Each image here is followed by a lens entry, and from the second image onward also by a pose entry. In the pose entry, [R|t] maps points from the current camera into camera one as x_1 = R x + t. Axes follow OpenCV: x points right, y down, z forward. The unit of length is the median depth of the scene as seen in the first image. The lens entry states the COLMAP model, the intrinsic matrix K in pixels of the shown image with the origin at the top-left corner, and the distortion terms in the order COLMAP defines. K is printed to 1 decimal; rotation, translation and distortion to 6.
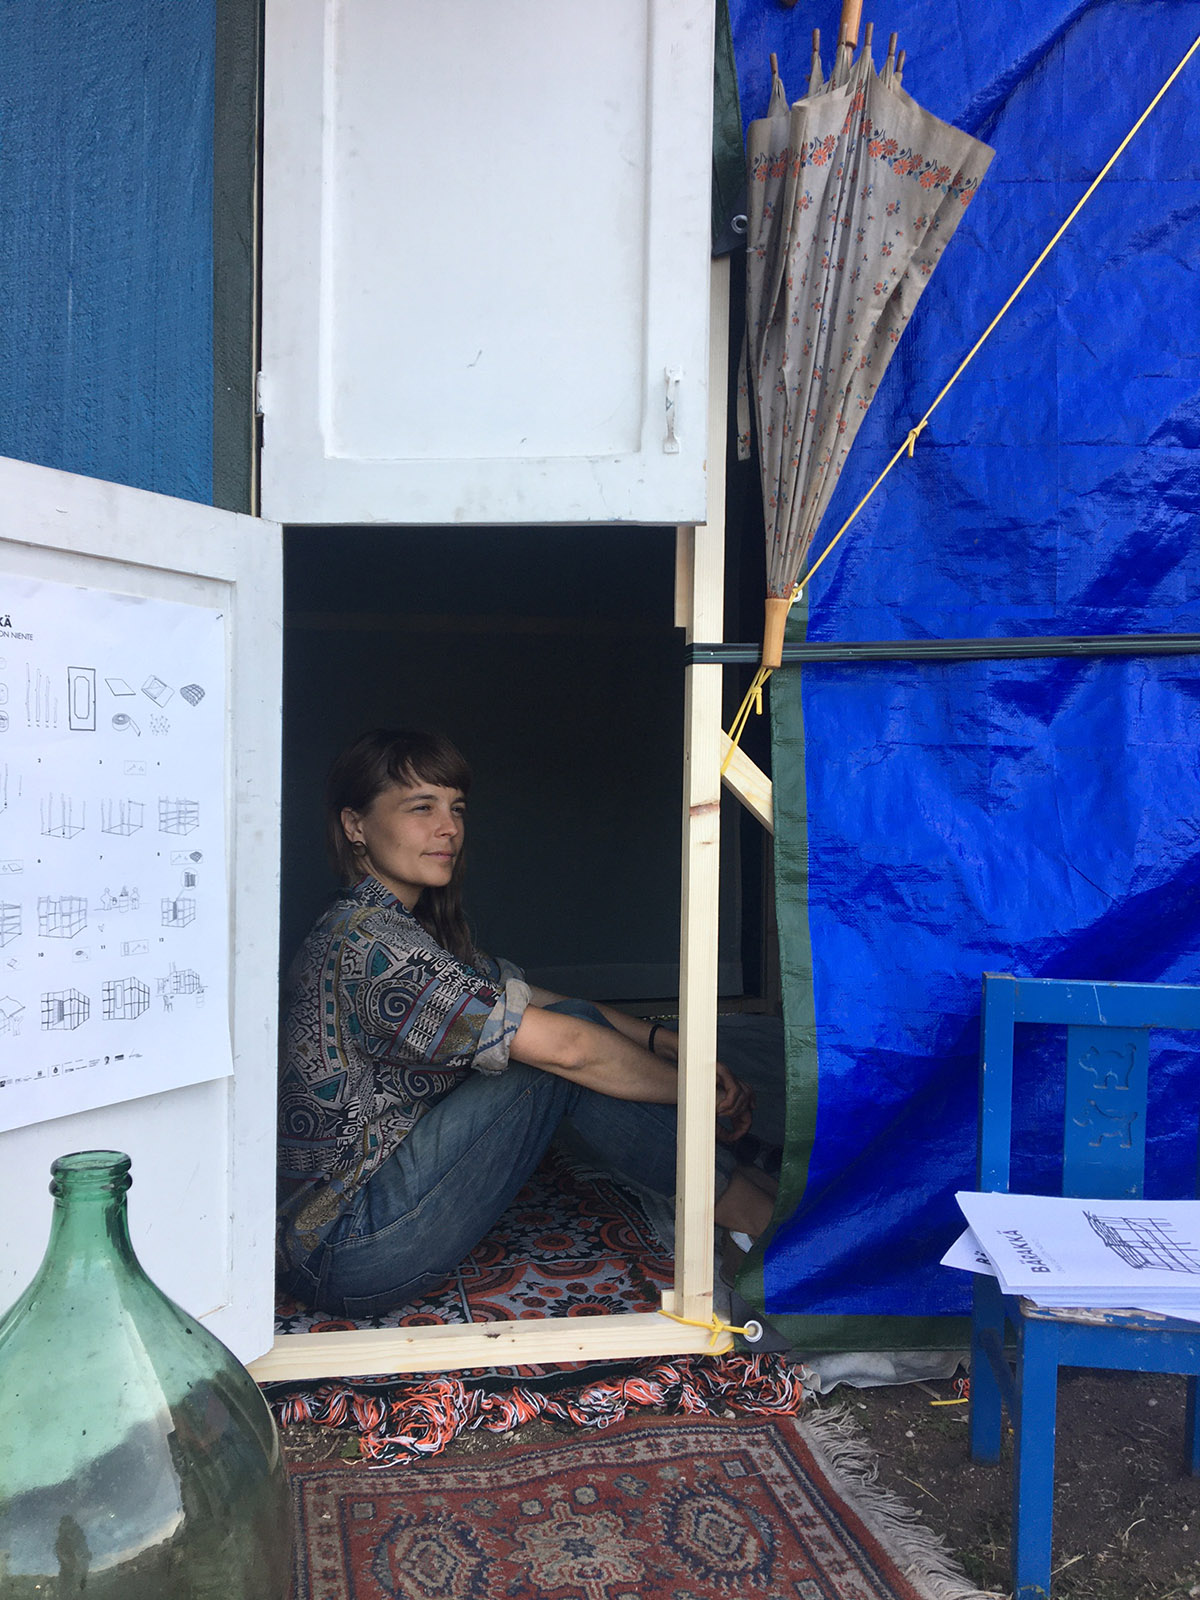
lens RADIAL K [[1359.9, 0, 581.9], [0, 1359.9, 772.4], [0, 0, 1]] dist [0.087971, -0.130633]
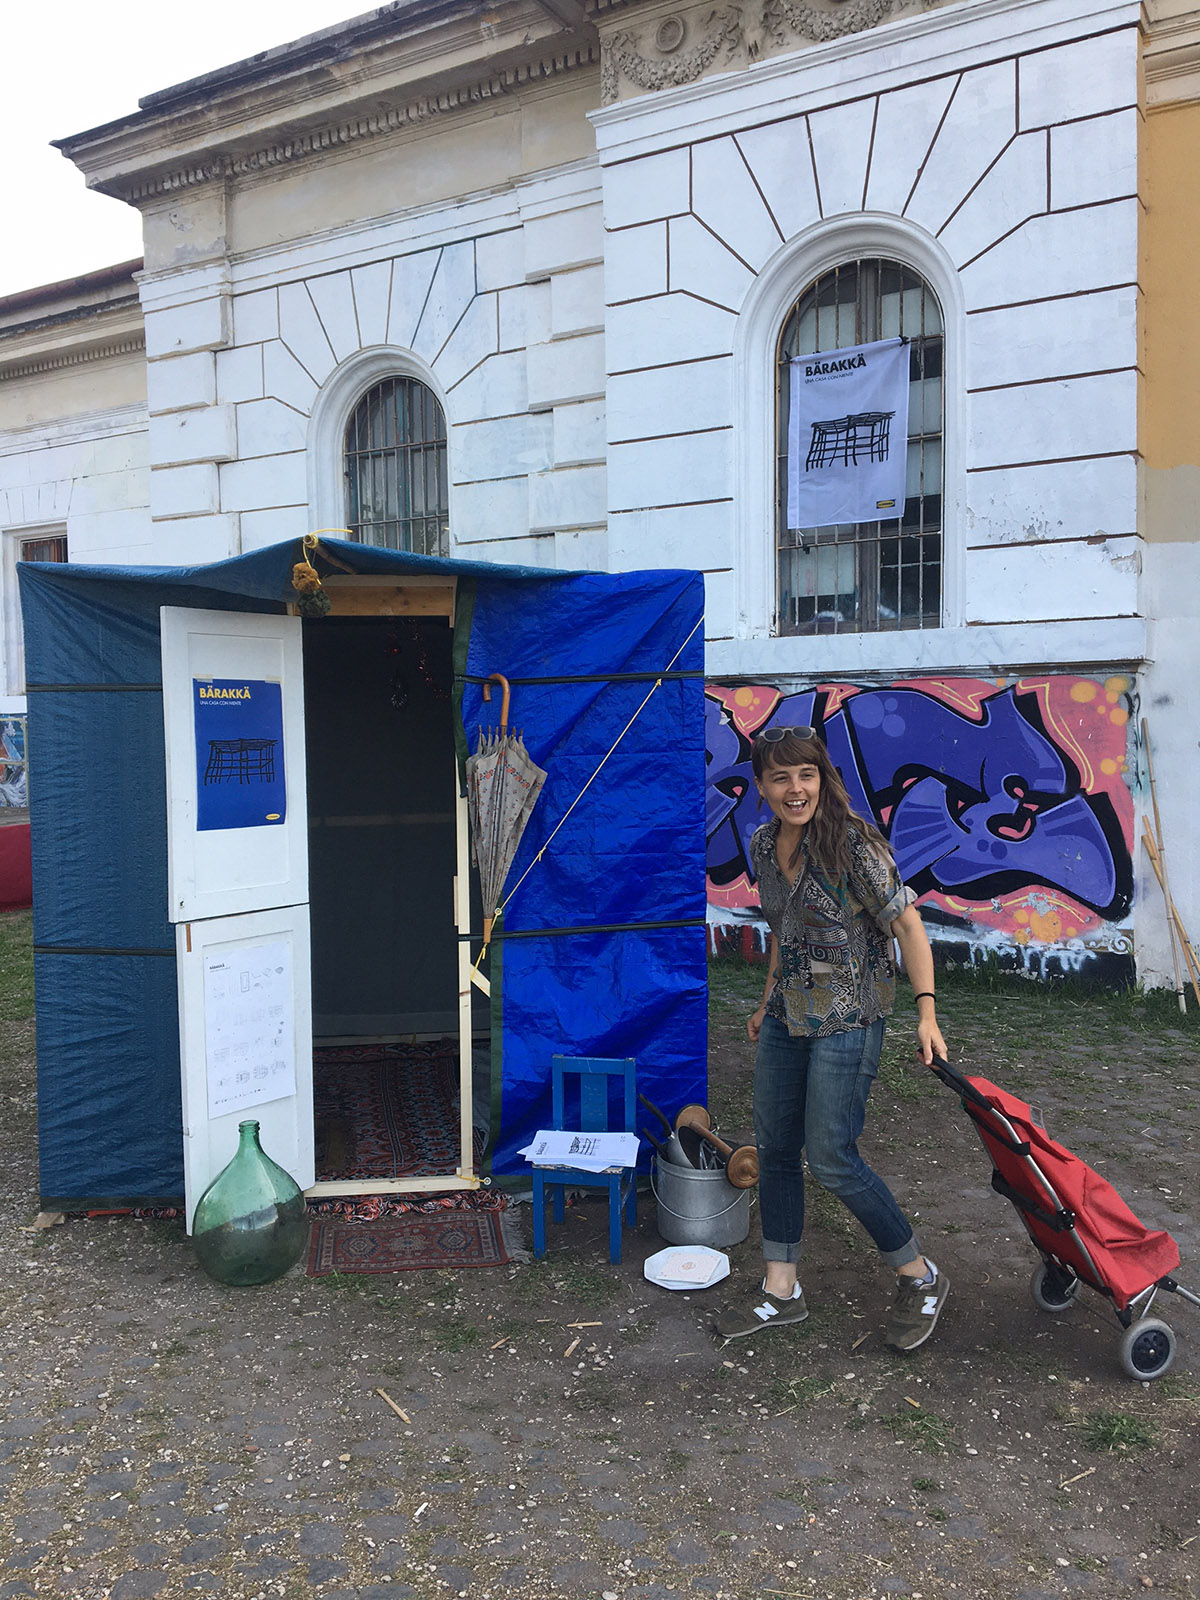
lens RADIAL K [[1359.9, 0, 592.8], [0, 1359.9, 781.6], [0, 0, 1]] dist [0.087971, -0.130633]
pose [[0.996933, -0.020222, -0.075600, 0.579837], [0.023225, 0.998967, 0.039053, -0.515452], [0.074732, -0.040689, 0.996373, -1.752713]]
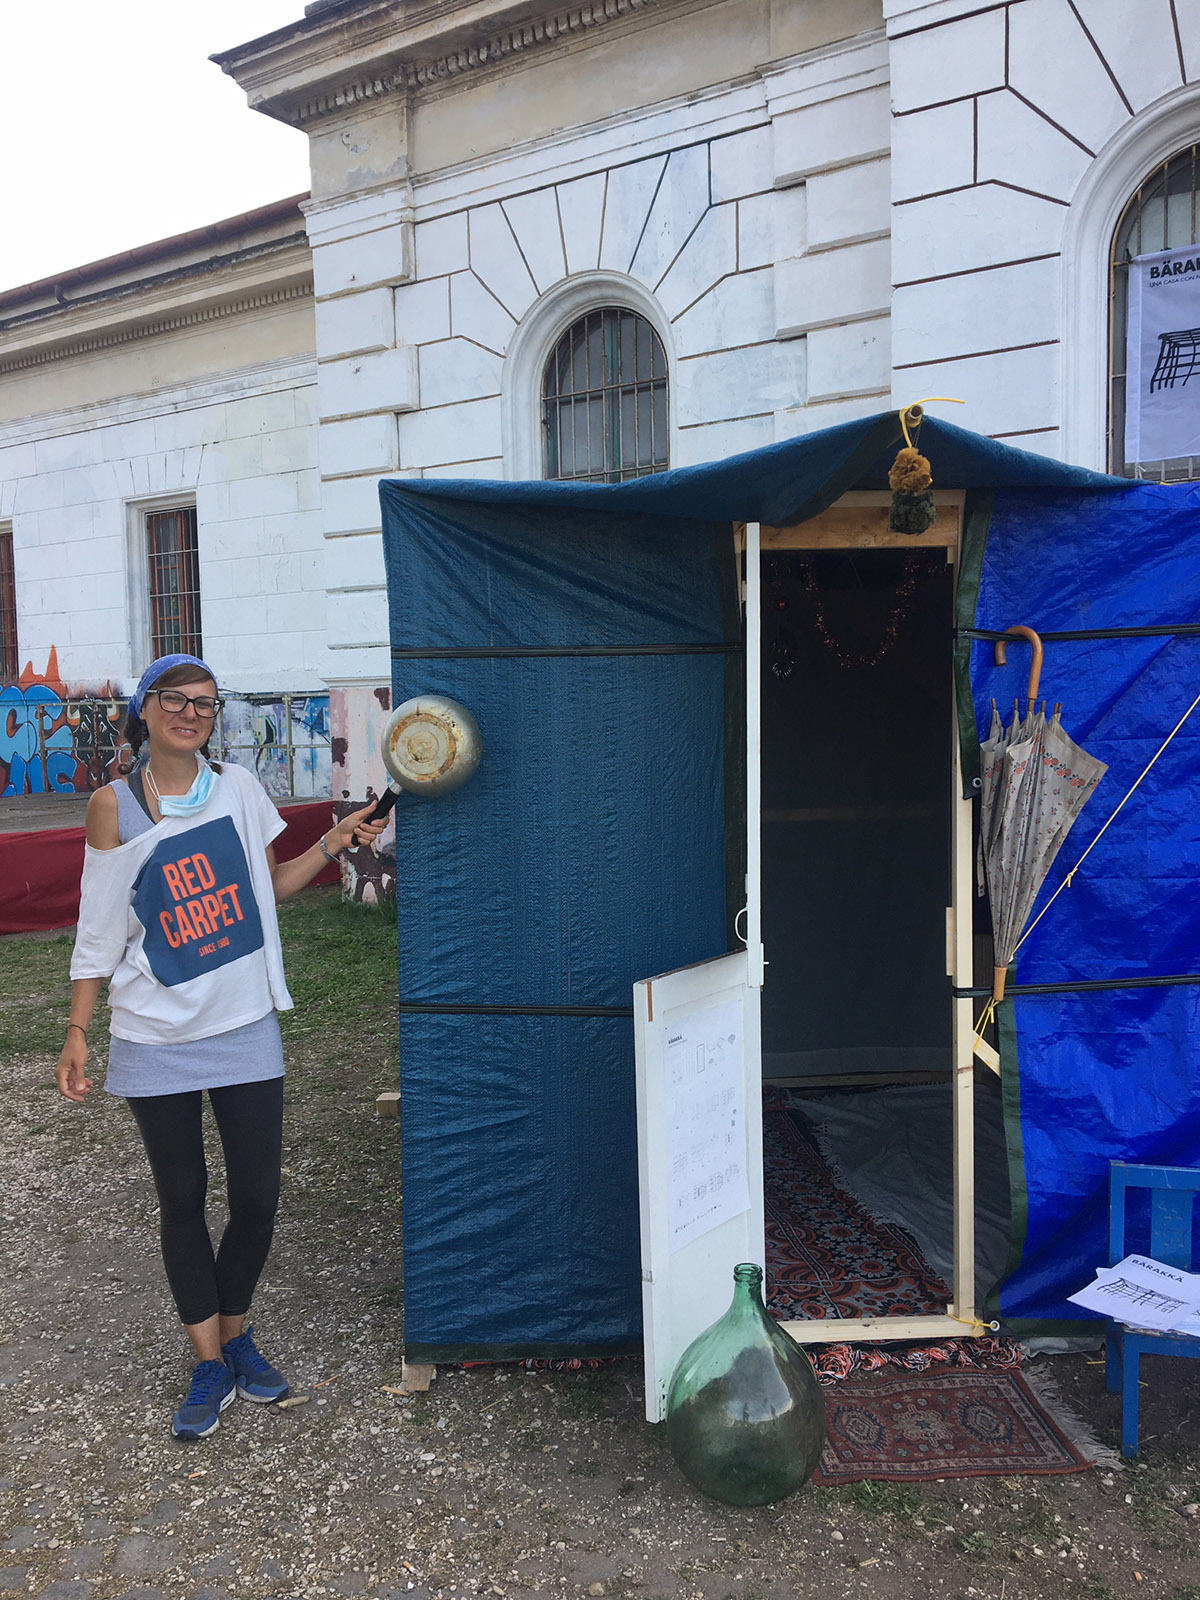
lens RADIAL K [[1359.9, 0, 582.7], [0, 1359.9, 775.3], [0, 0, 1]] dist [0.087971, -0.130633]
pose [[0.992337, -0.023870, -0.121230, -0.216982], [0.029701, 0.998476, 0.046521, -0.526678], [0.119934, -0.049765, 0.991534, -1.064870]]
